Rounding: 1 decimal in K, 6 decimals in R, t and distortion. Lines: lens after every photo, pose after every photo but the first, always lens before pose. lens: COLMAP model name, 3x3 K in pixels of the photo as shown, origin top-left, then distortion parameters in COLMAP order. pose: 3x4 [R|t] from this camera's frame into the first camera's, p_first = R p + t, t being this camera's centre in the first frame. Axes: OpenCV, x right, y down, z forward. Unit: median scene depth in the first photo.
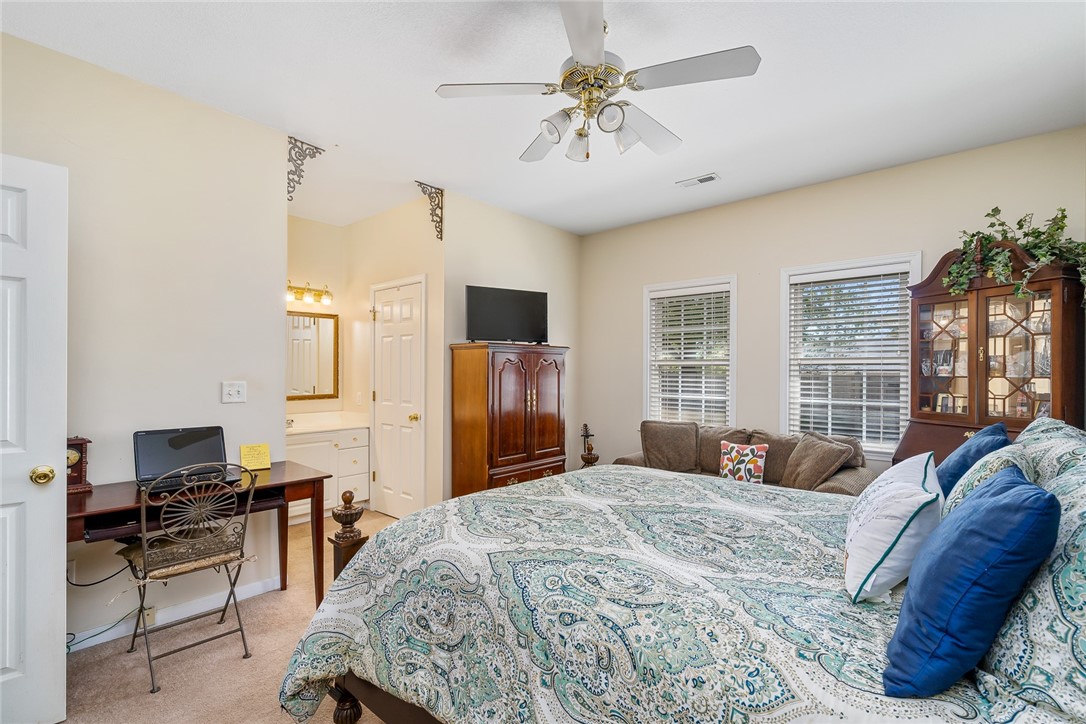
lens RADIAL K [[492.9, 0, 547.1], [0, 492.9, 369.7], [0, 0, 1]] dist [0.001817, -0.000288]
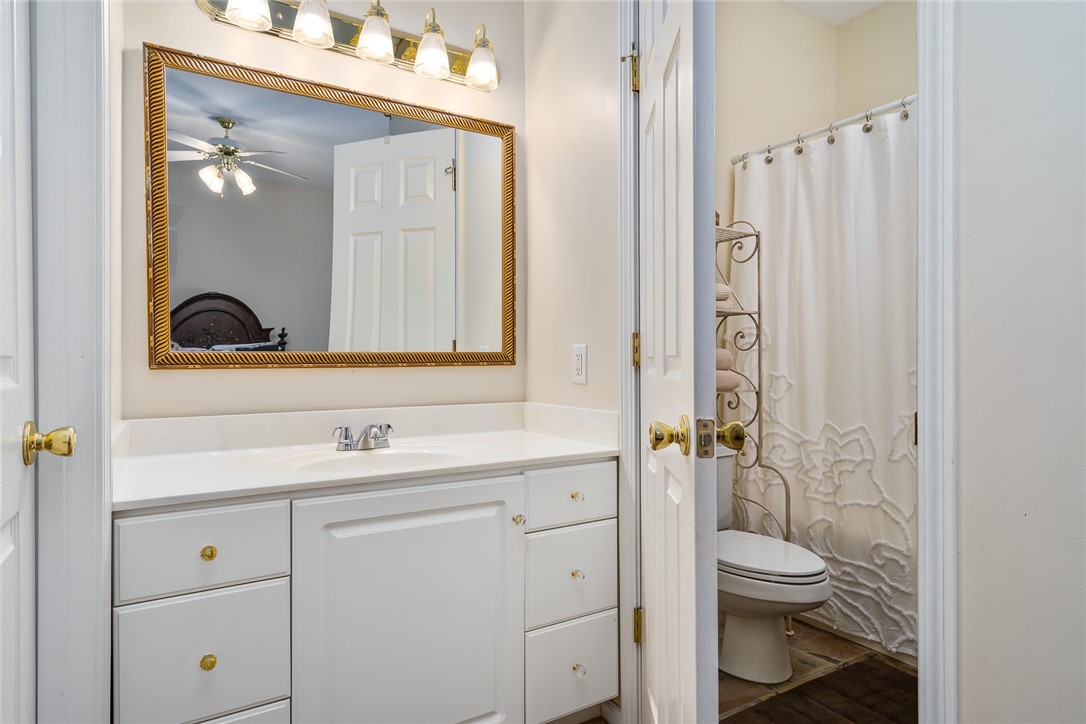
lens RADIAL K [[596.8, 0, 543.5], [0, 596.8, 359.4], [0, 0, 1]] dist [-0.000358, -0.000965]
pose [[0.946520, -0.004537, -0.322613, -0.172901], [0.007724, 0.999933, 0.008598, 0.033772], [0.322553, -0.010630, 0.946492, 0.389794]]
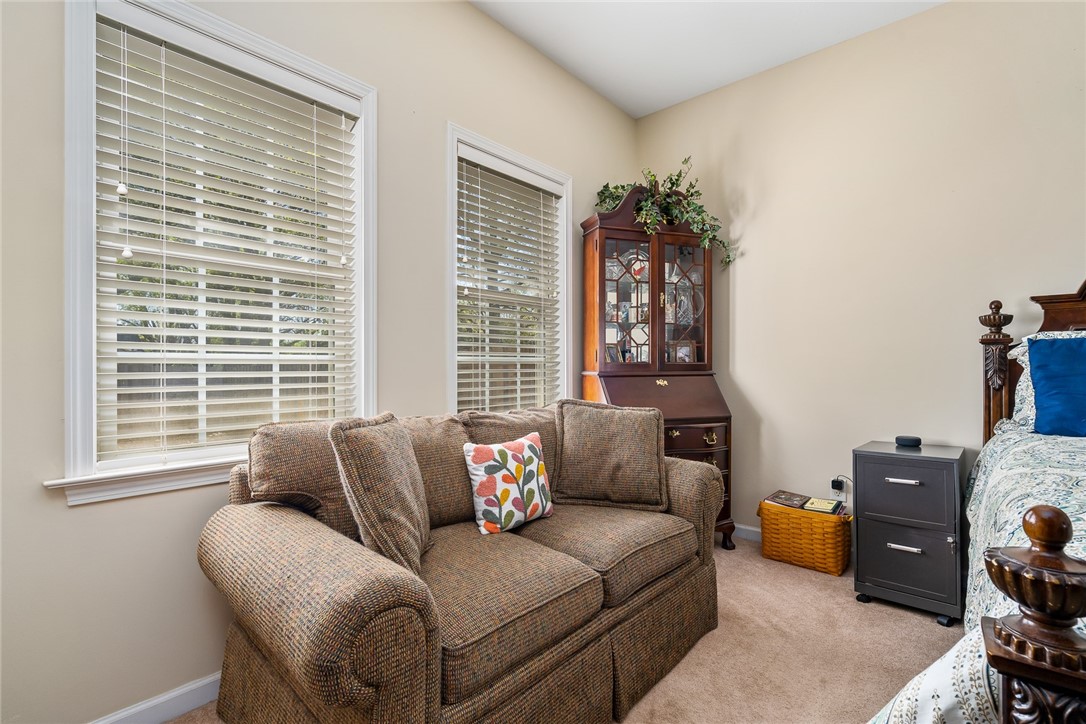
lens RADIAL K [[492.9, 0, 545.1], [0, 492.9, 360.8], [0, 0, 1]] dist [0.001817, -0.000288]
pose [[0.021131, 0.005187, 0.999763, -0.105396], [0.000694, 0.999986, -0.005203, 0.092941], [-0.999776, 0.000803, 0.021127, 1.180199]]
